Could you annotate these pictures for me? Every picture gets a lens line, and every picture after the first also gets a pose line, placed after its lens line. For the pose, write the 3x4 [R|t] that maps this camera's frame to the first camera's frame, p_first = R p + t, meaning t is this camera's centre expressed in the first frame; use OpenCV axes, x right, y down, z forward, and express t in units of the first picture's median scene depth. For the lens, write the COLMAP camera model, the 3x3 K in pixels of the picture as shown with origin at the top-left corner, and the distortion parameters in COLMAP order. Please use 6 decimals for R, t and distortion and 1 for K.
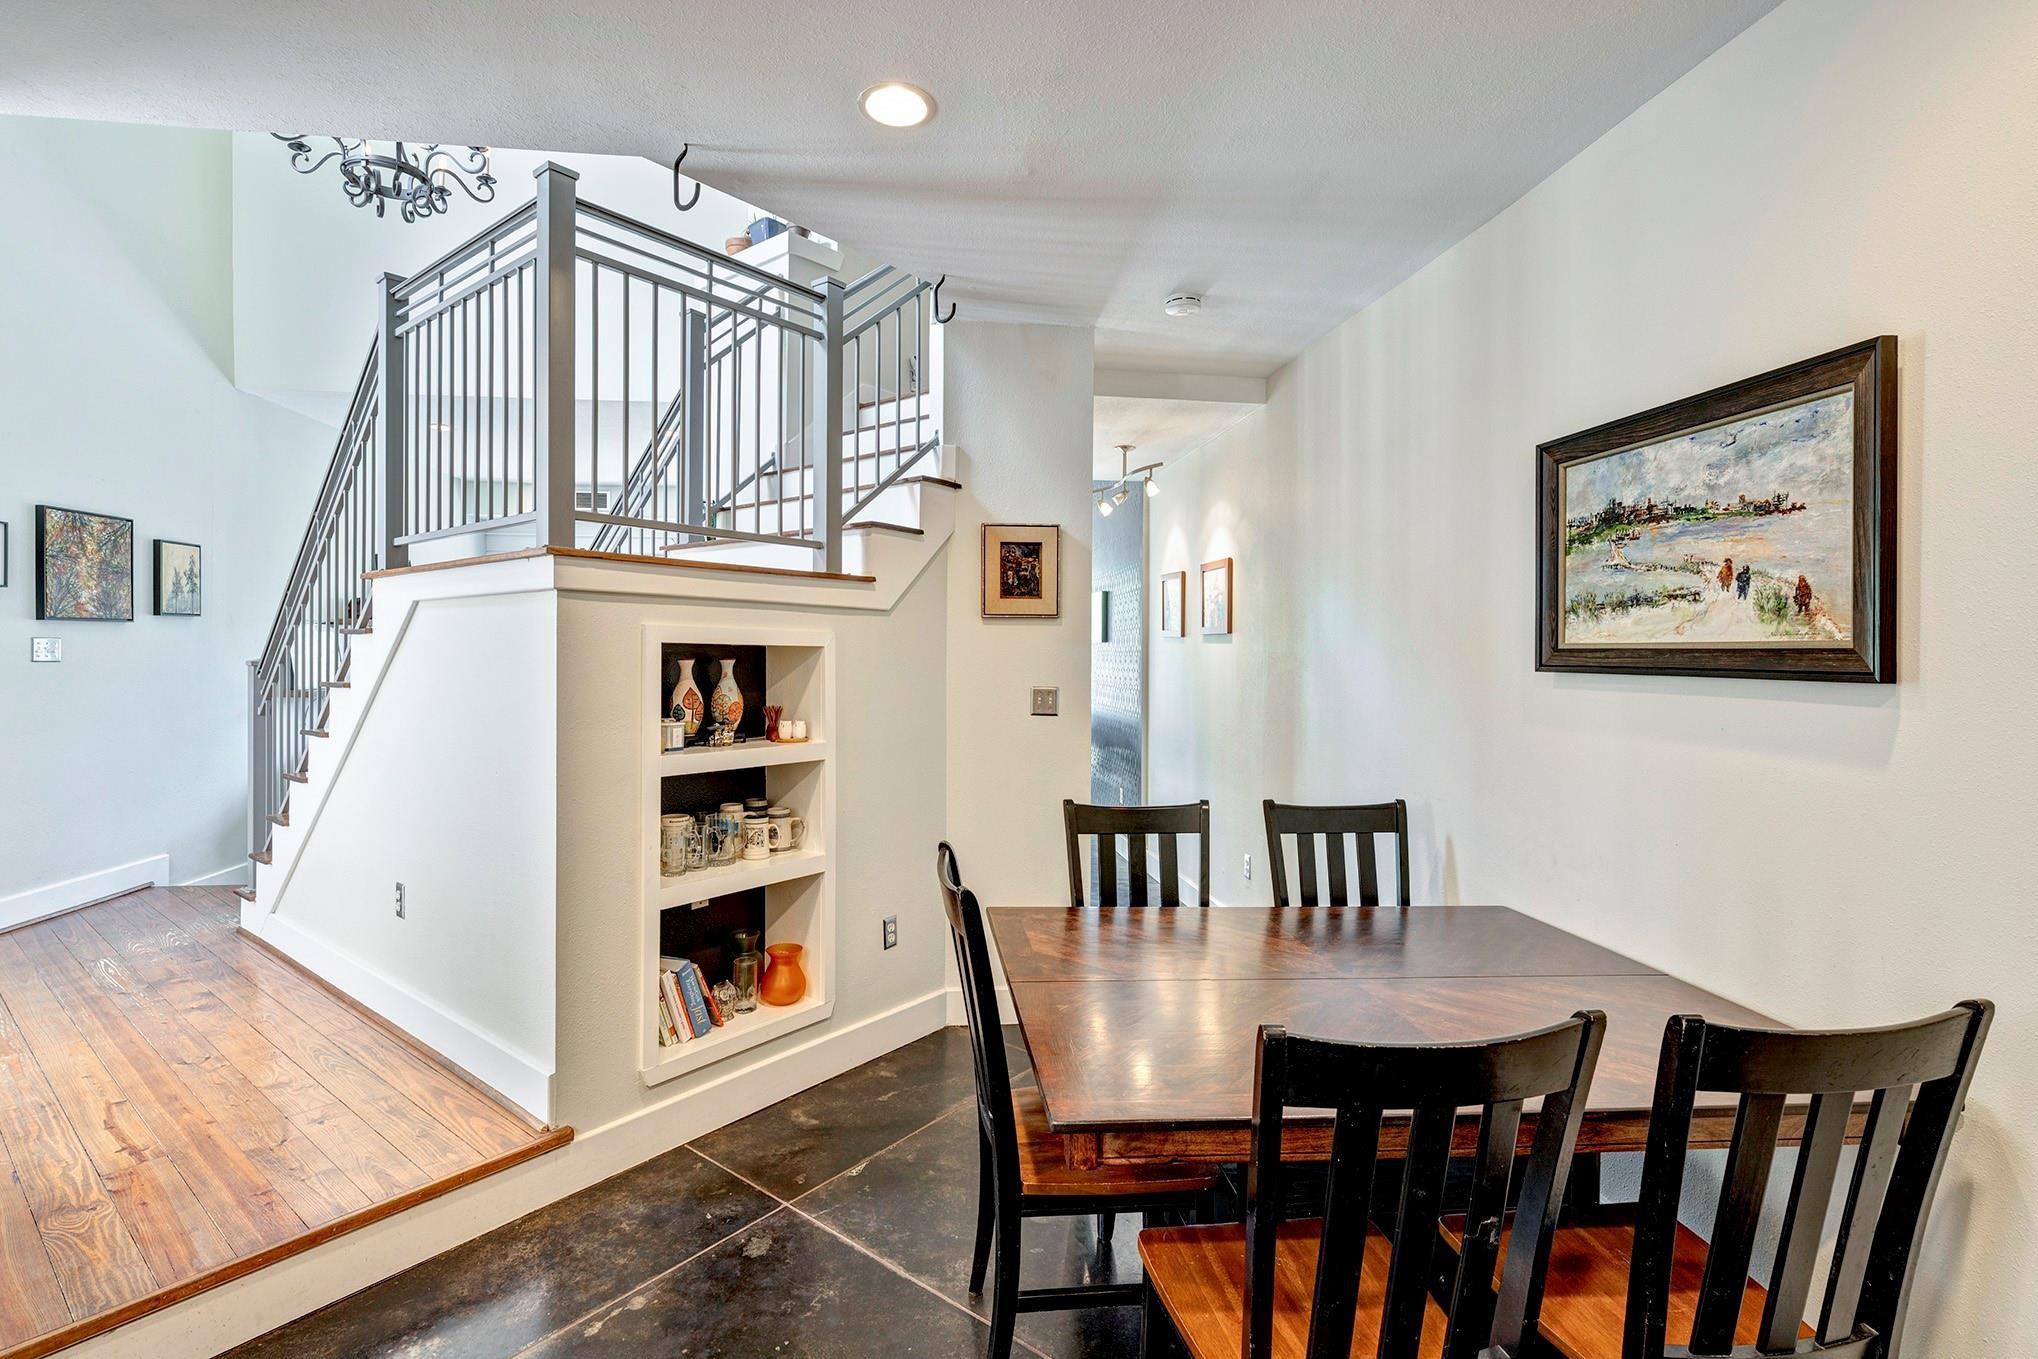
lens RADIAL K [[966.2, 0, 1016.9], [0, 966.2, 659.8], [0, 0, 1]] dist [-0.001543, -0.000927]
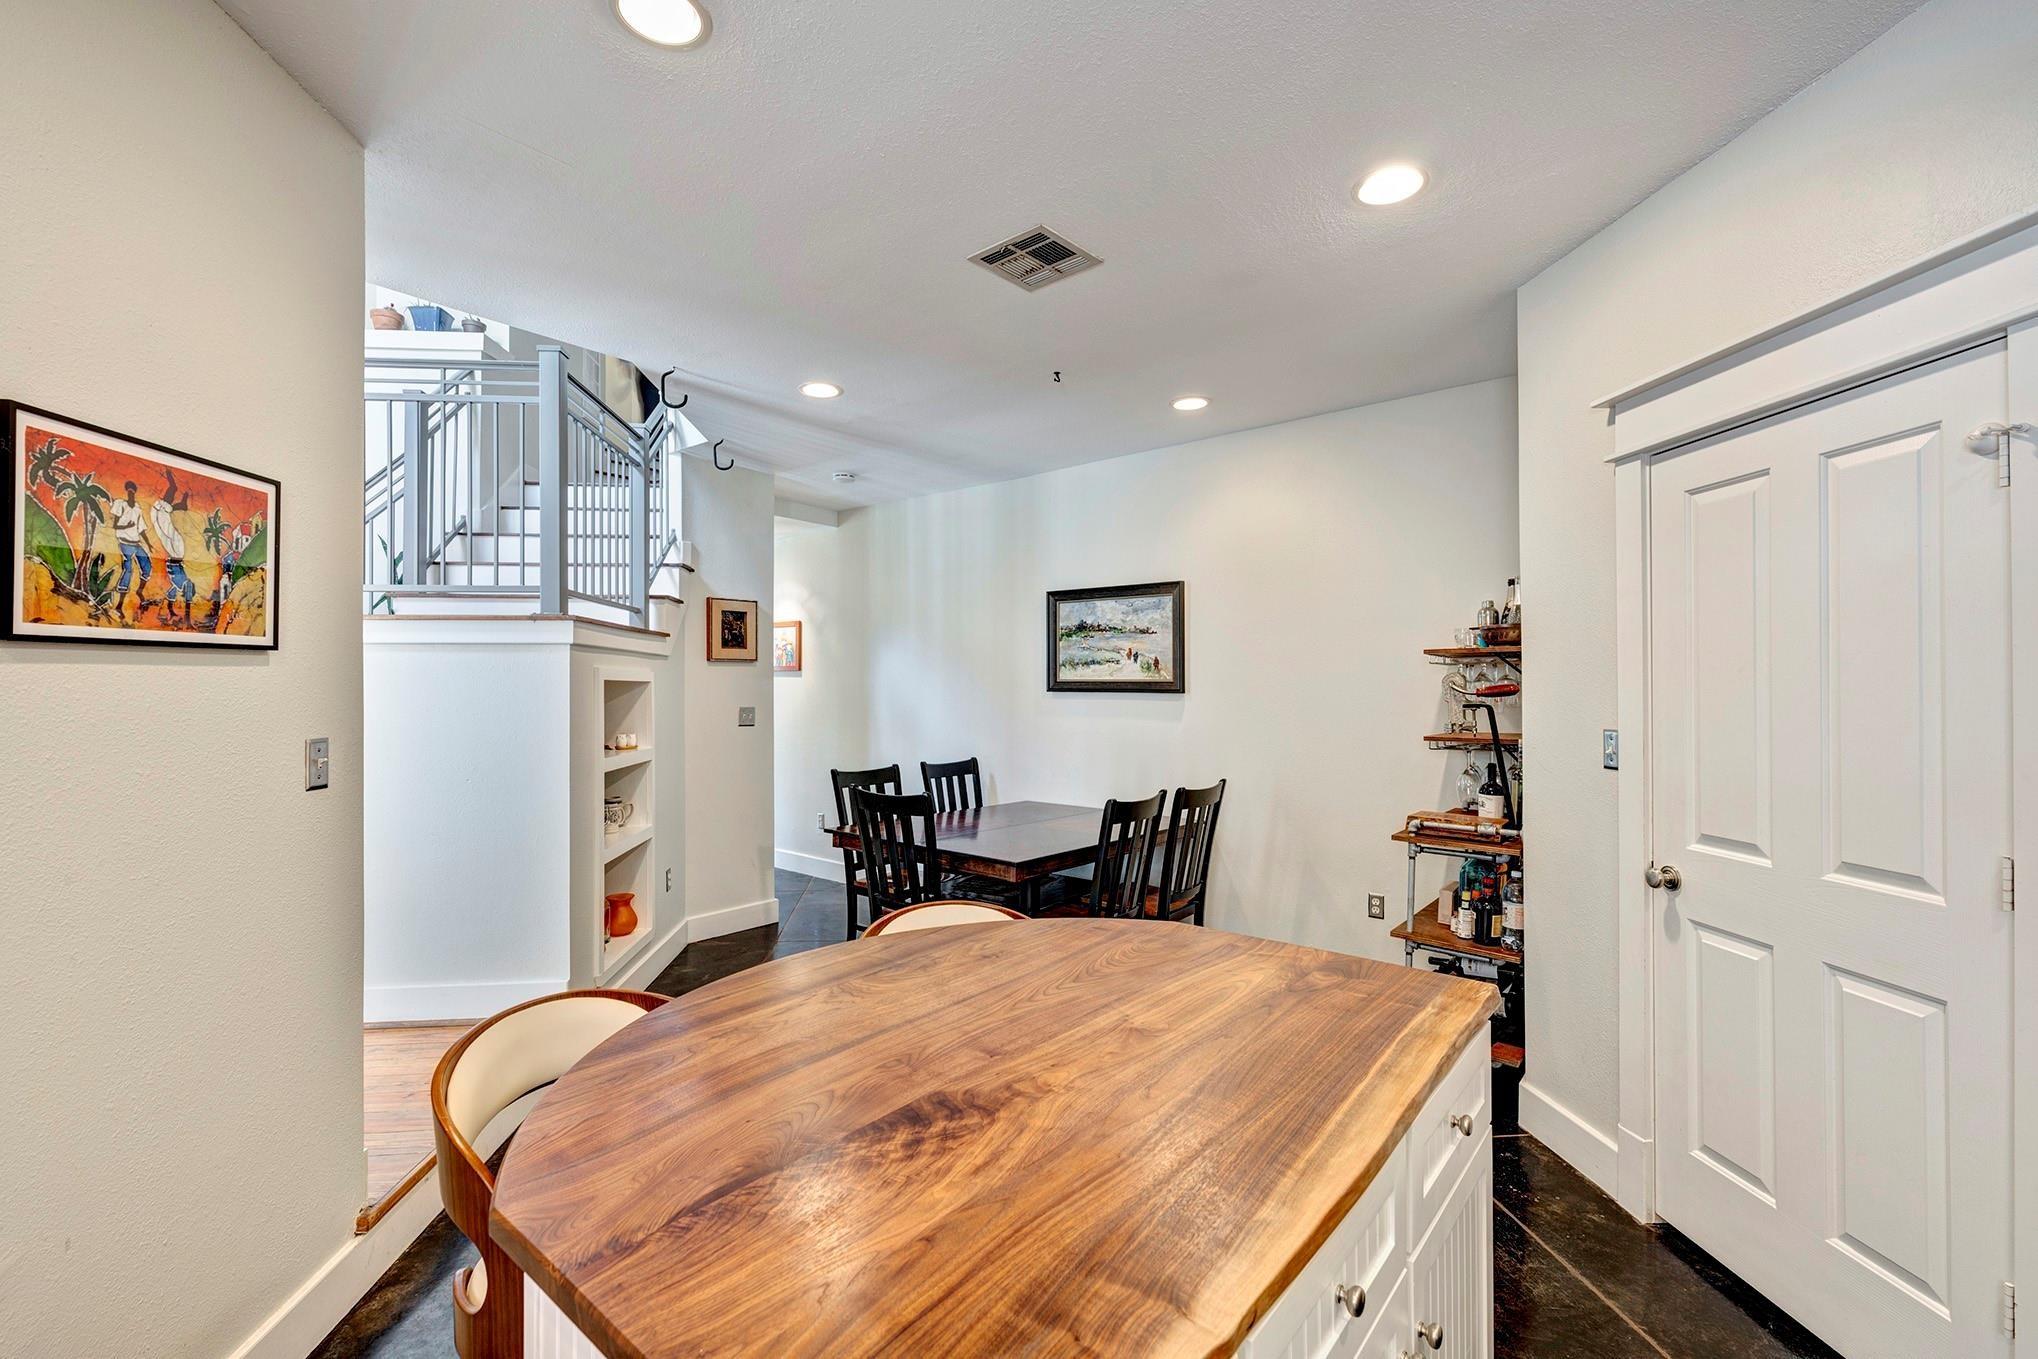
lens RADIAL K [[863.4, 0, 1019.0], [0, 863.4, 679.5], [0, 0, 1]] dist [-0.001931, -0.000200]
pose [[0.720708, -0.004008, 0.693227, -0.929024], [0.009759, 0.999943, -0.004365, -0.008439], [-0.693170, 0.009911, 0.720706, -0.418370]]
